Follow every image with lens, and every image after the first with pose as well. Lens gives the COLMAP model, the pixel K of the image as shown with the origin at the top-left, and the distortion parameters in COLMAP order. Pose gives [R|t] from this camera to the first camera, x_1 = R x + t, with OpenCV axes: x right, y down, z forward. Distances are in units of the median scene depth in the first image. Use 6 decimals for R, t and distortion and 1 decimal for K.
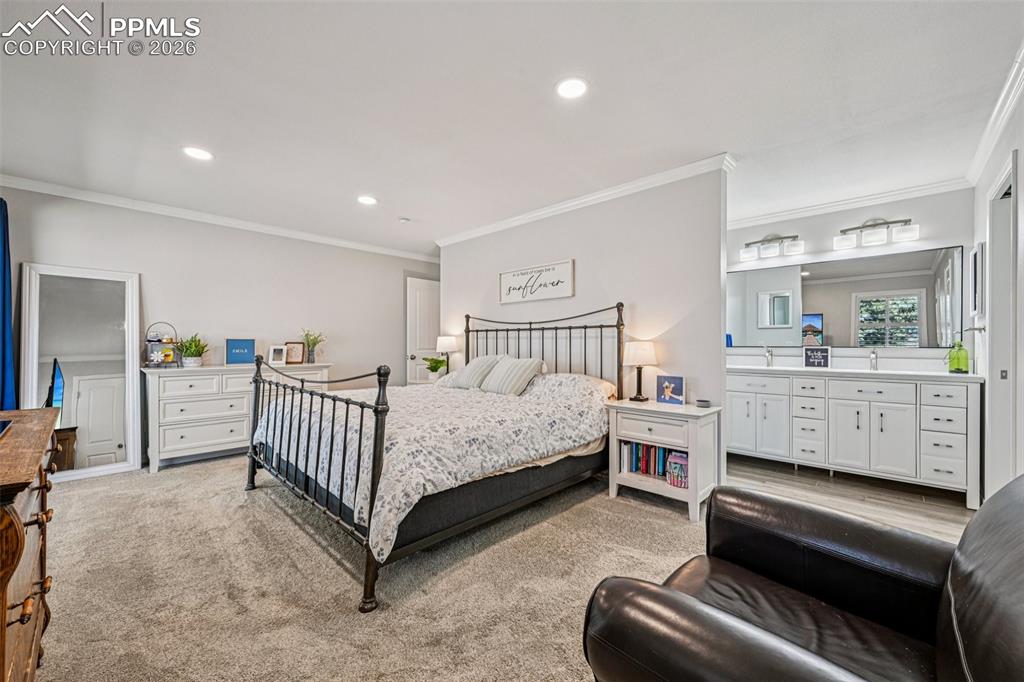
lens RADIAL K [[399.5, 0, 515.7], [0, 399.5, 346.8], [0, 0, 1]] dist [-0.000284, 0.000130]
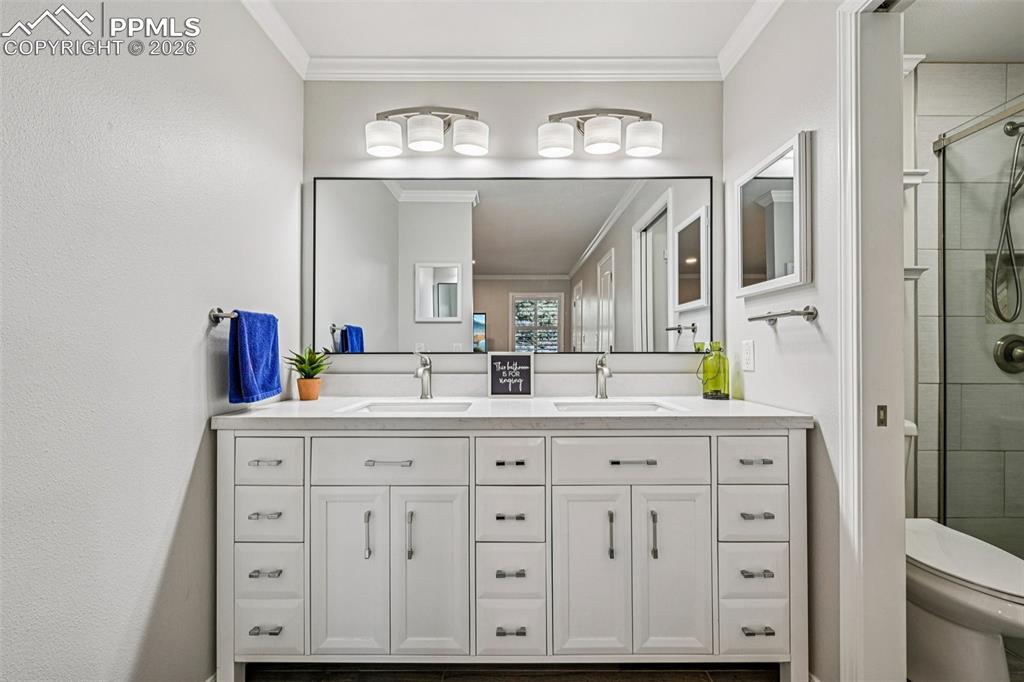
lens RADIAL K [[399.5, 0, 516.9], [0, 399.5, 344.5], [0, 0, 1]] dist [0.002355, 0.000278]
pose [[0.721899, 0.002952, 0.691992, 0.427877], [0.007601, 0.999897, -0.012194, -0.003747], [-0.691956, 0.014062, 0.721802, 0.649780]]
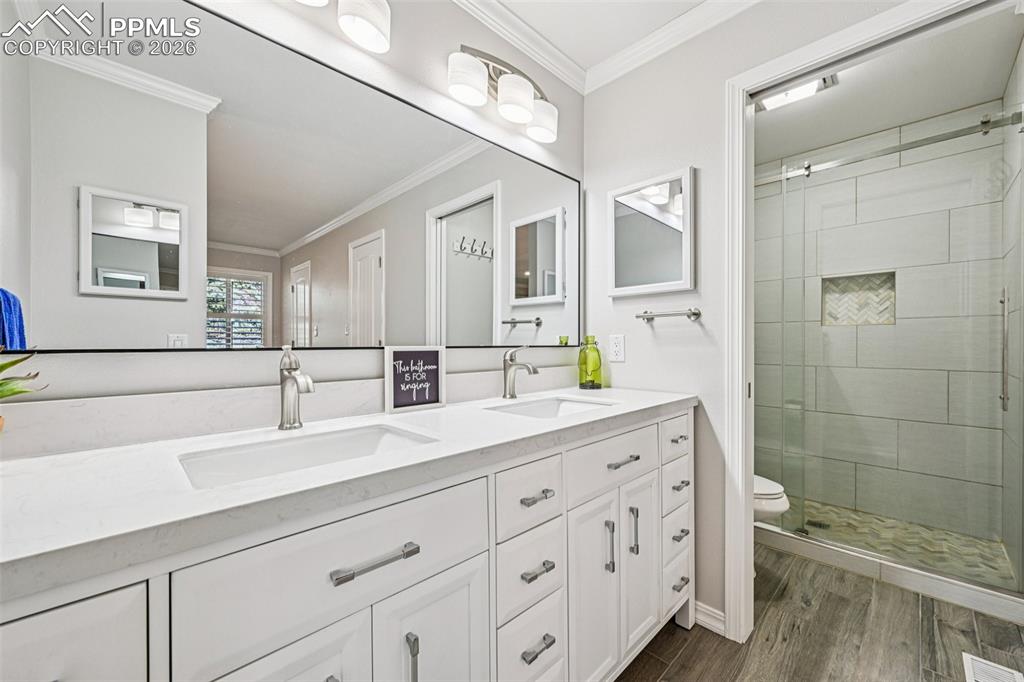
lens RADIAL K [[400.7, 0, 513.4], [0, 400.7, 343.4], [0, 0, 1]] dist [0.002776, 0.000260]
pose [[0.027156, -0.003532, 0.999625, 0.410594], [0.007883, 0.999963, 0.003319, -0.003662], [-0.999600, 0.007790, 0.027182, 0.907665]]
